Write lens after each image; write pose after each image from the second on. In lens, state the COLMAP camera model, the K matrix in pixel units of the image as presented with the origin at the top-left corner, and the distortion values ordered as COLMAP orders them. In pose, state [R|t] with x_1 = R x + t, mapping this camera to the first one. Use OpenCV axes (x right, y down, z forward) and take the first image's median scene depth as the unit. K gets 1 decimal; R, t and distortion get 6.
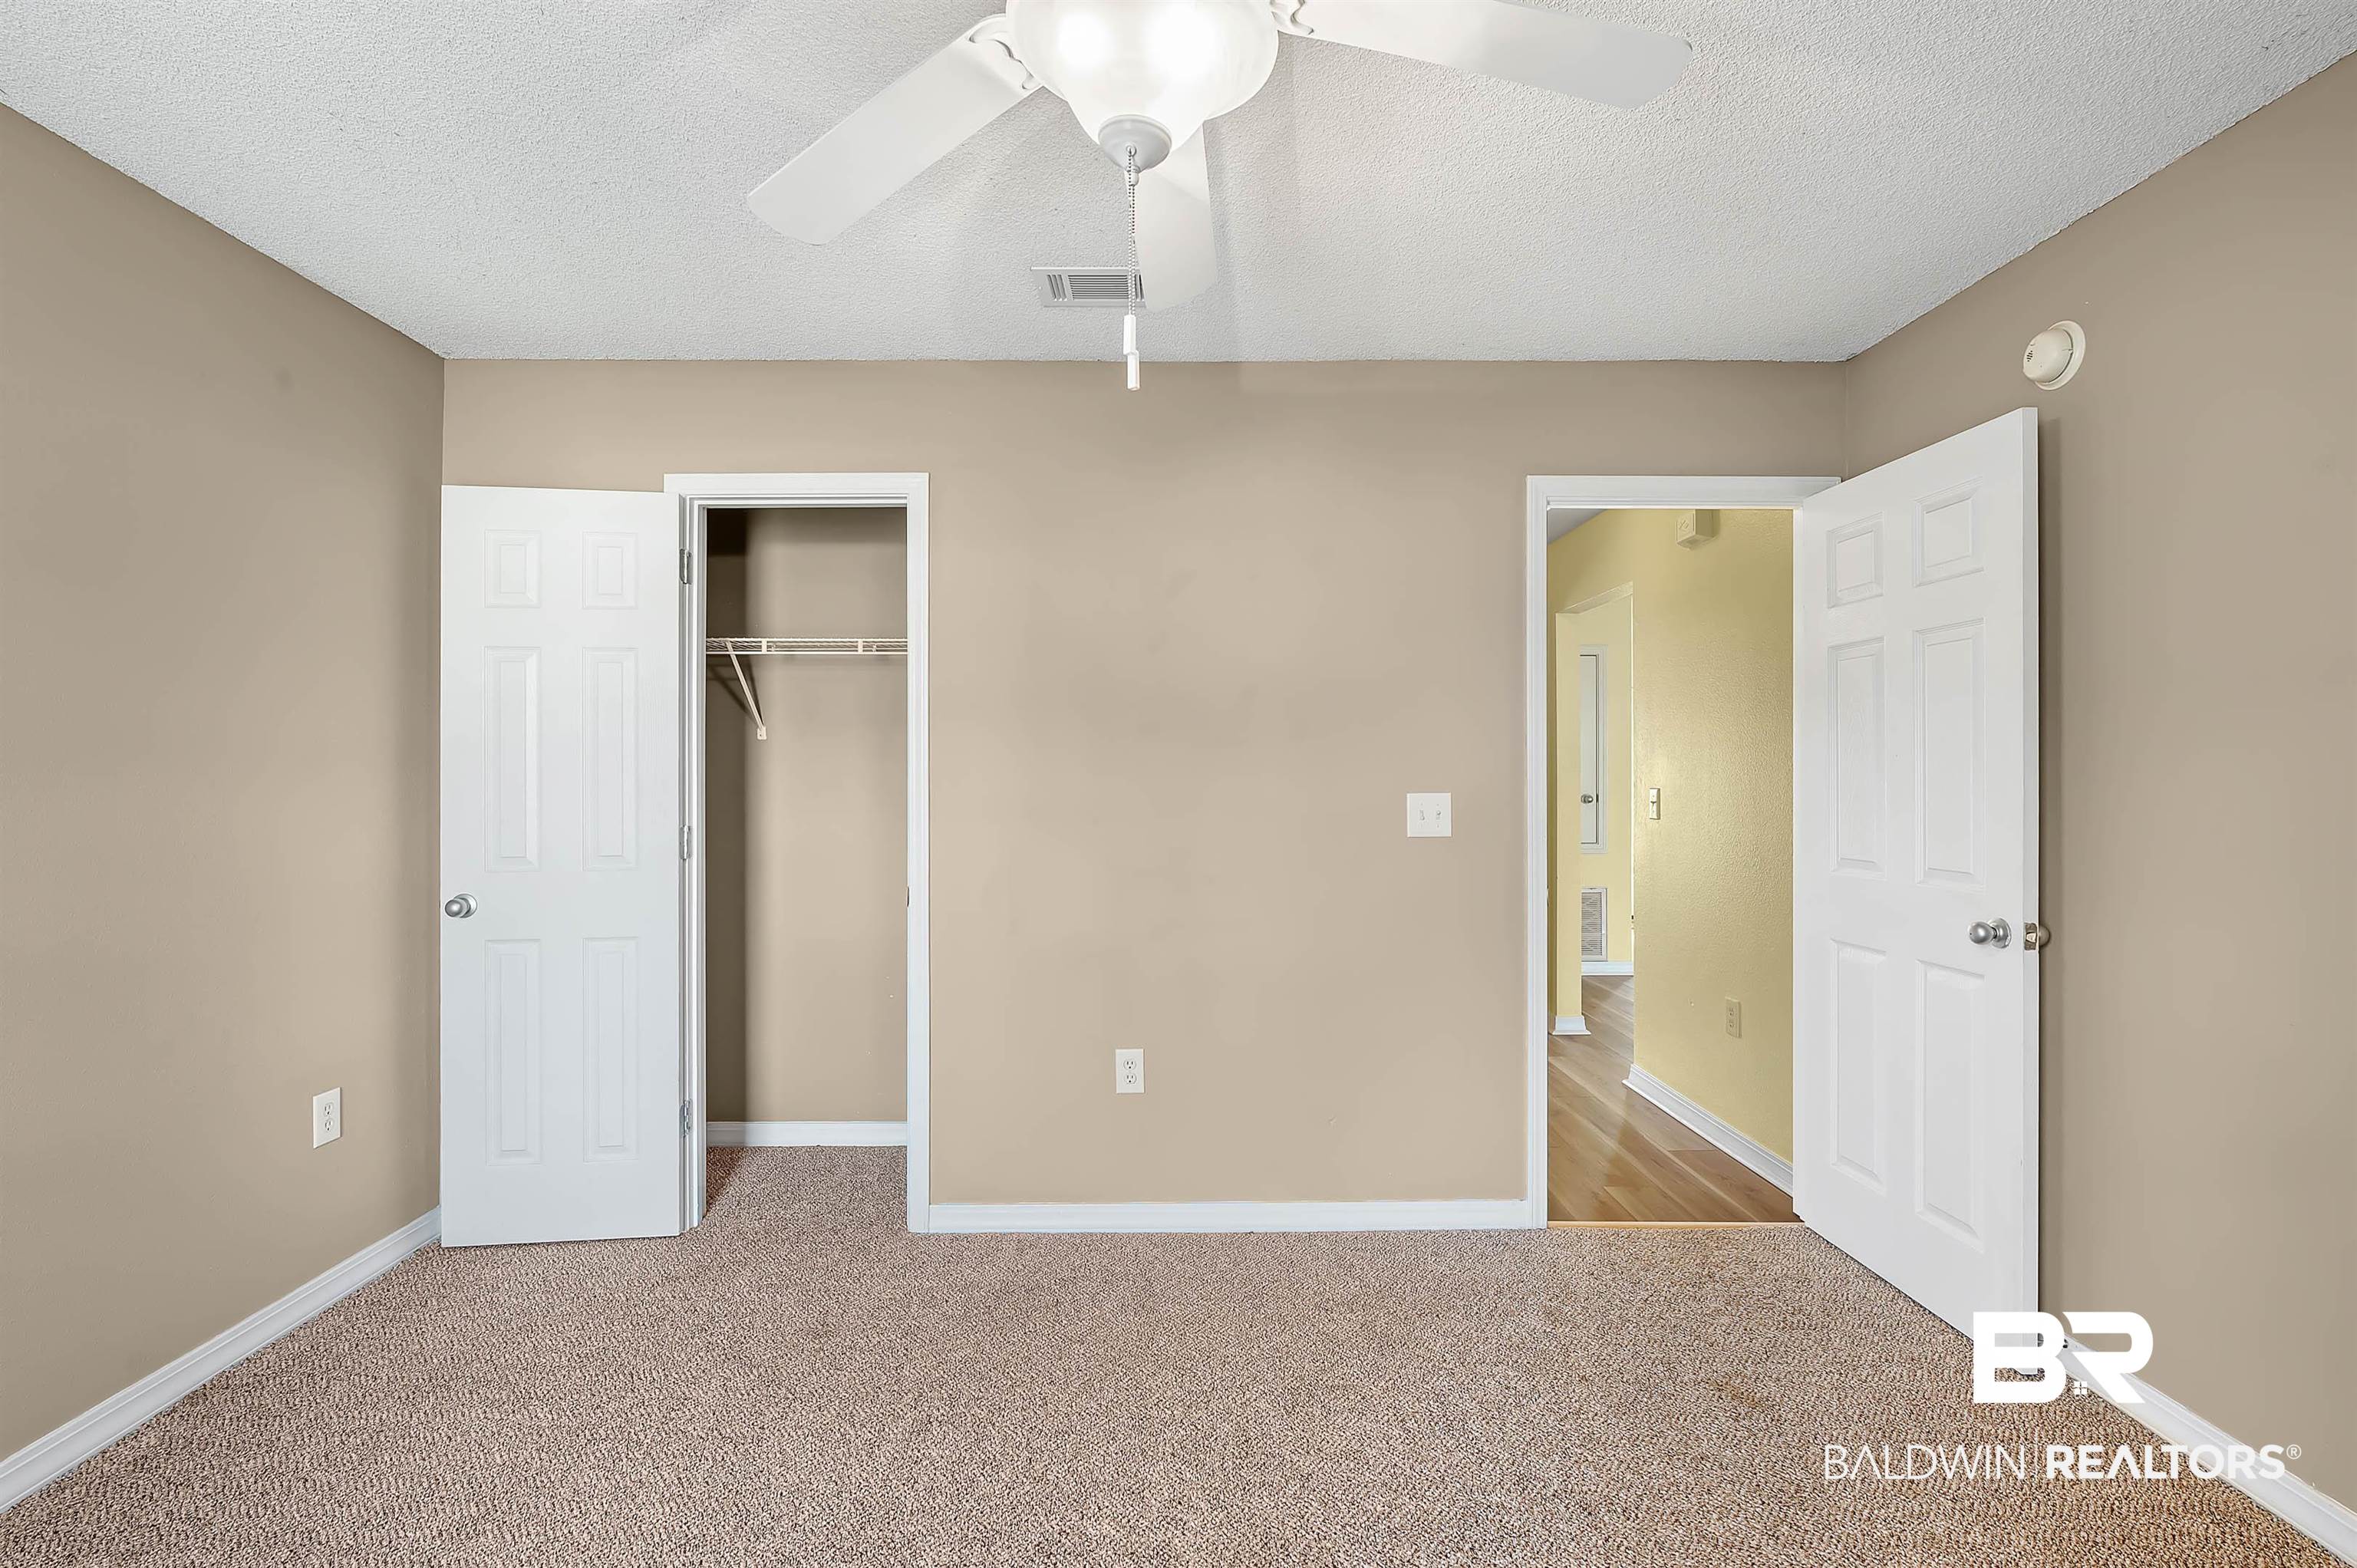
lens RADIAL K [[1088.6, 0, 1186.8], [0, 1088.6, 787.4], [0, 0, 1]] dist [0.001953, -0.000522]
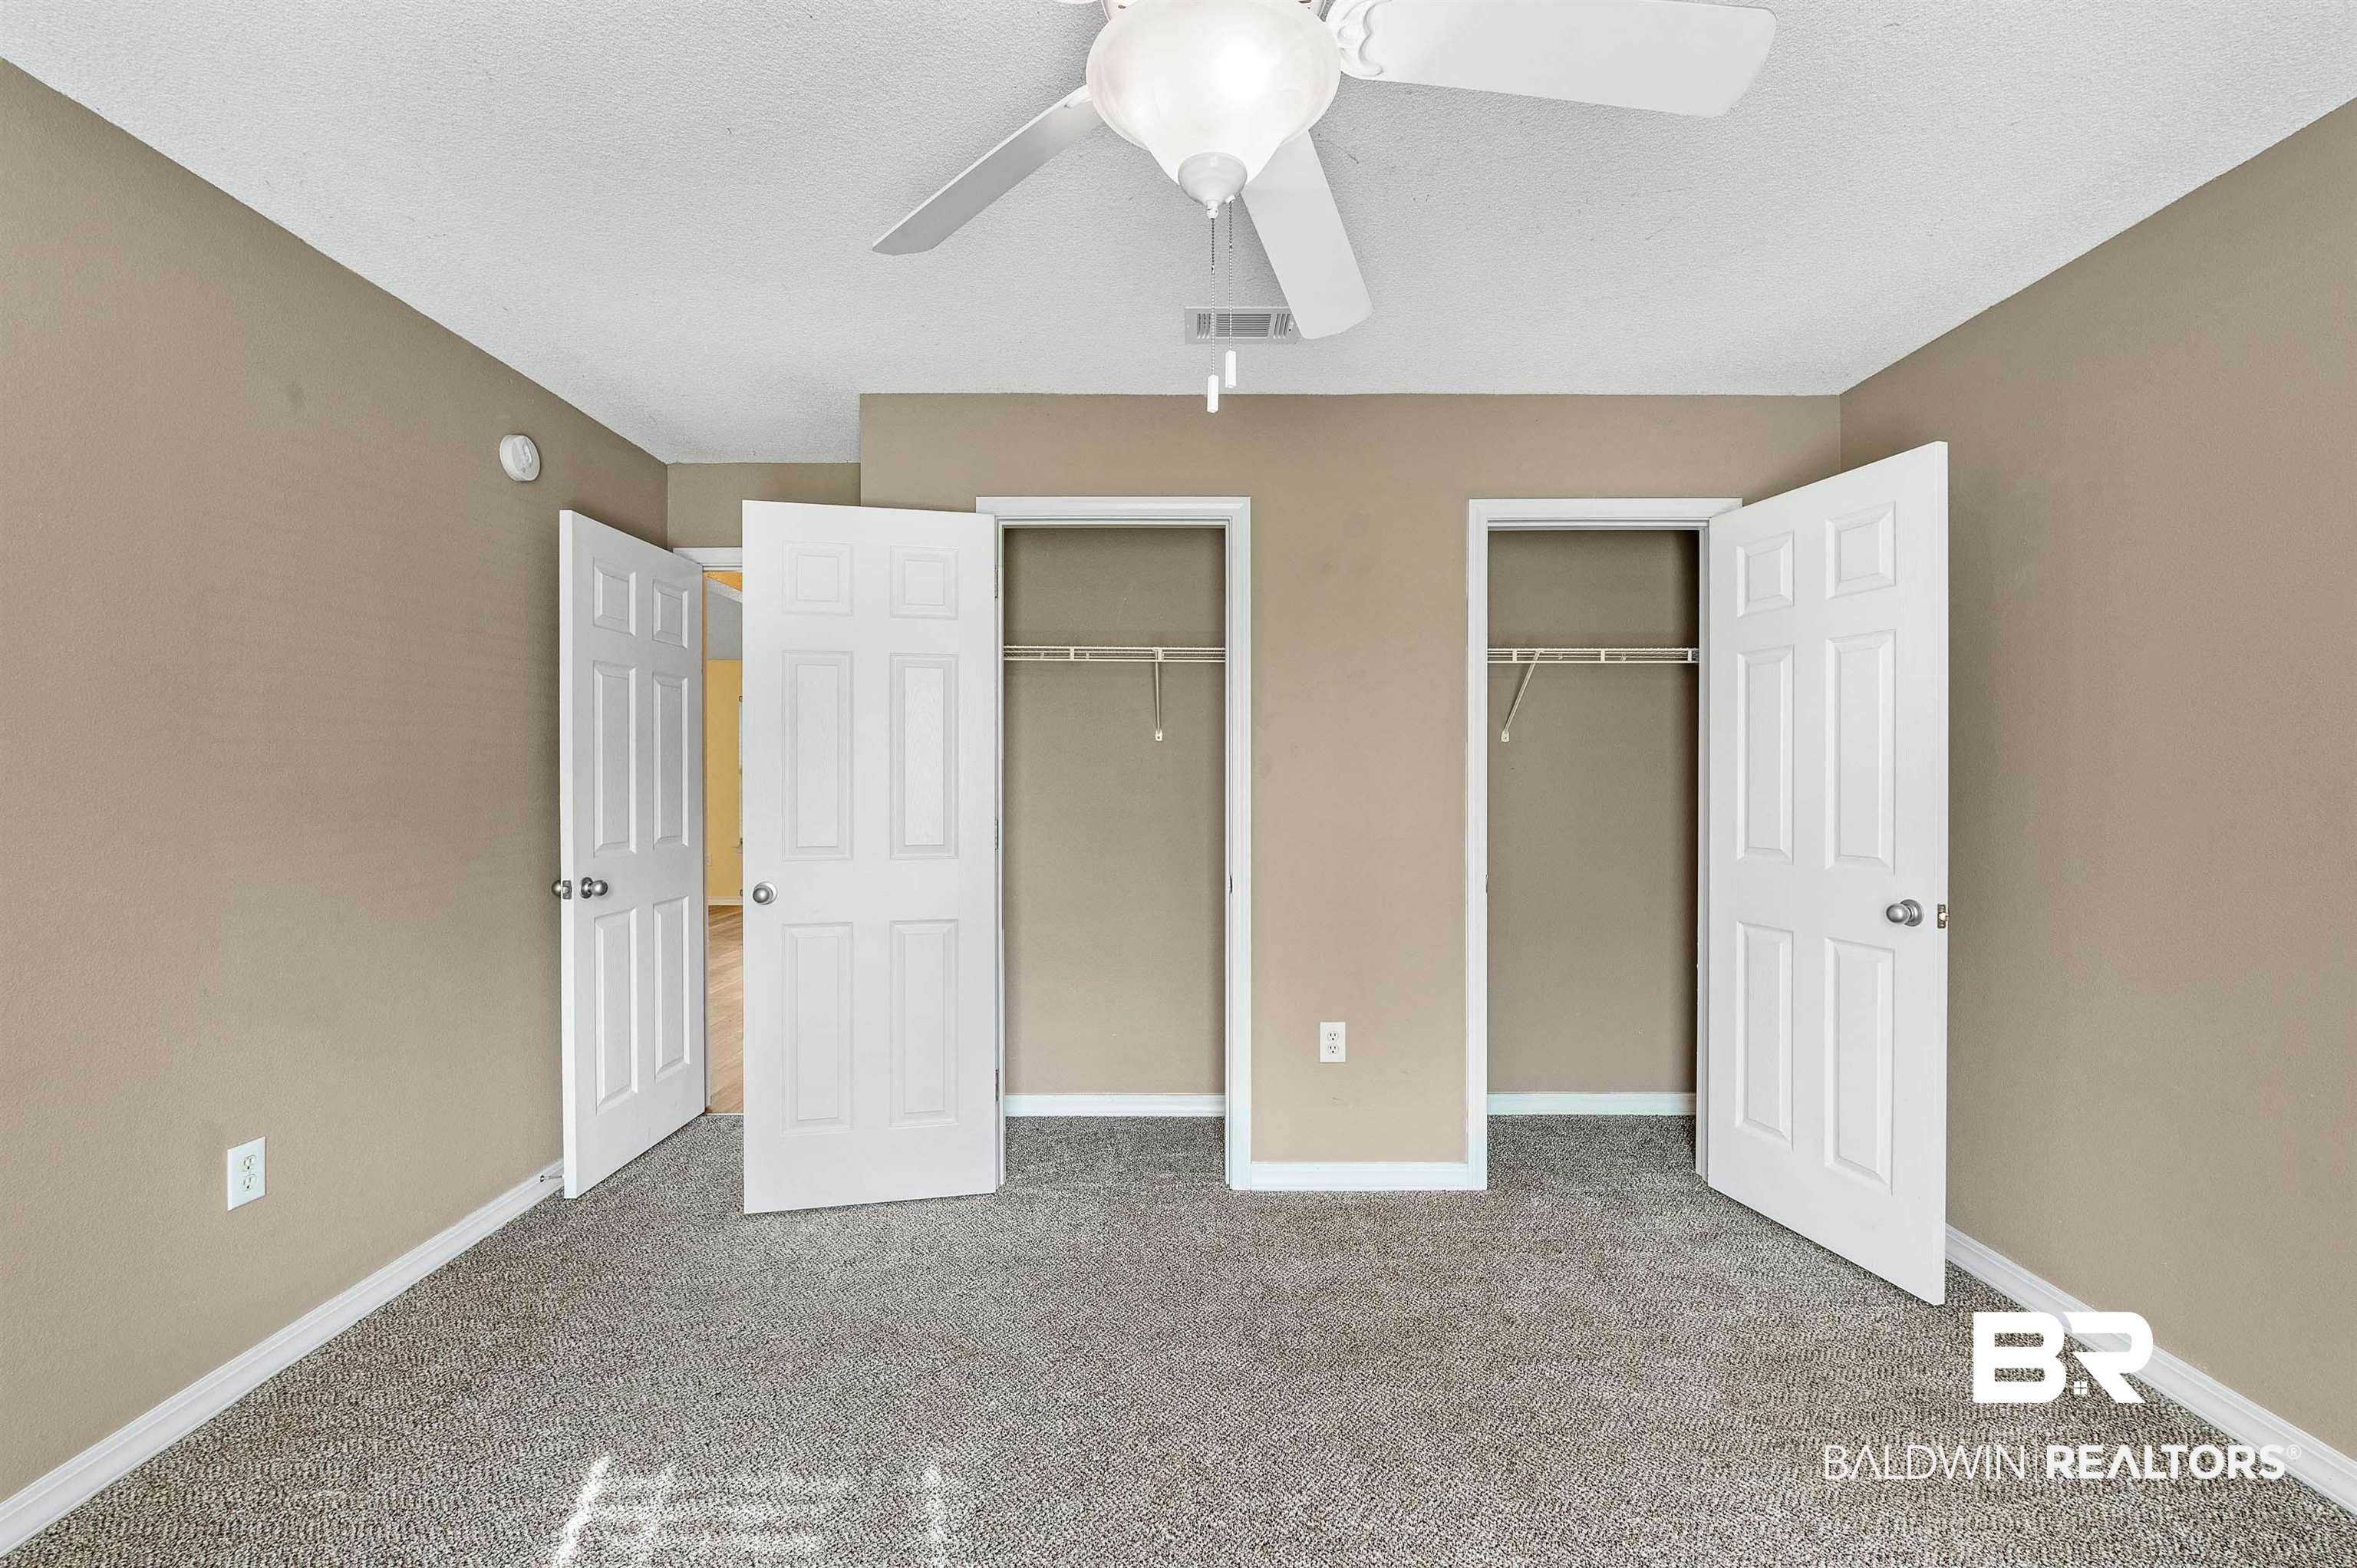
lens RADIAL K [[1016.5, 0, 1178.2], [0, 1016.5, 781.4], [0, 0, 1]] dist [0.013735, 0.000406]
pose [[0.999711, -0.001999, 0.023954, -0.232618], [0.001968, 0.999997, 0.001306, -0.002796], [-0.023957, -0.001258, 0.999712, -0.017068]]
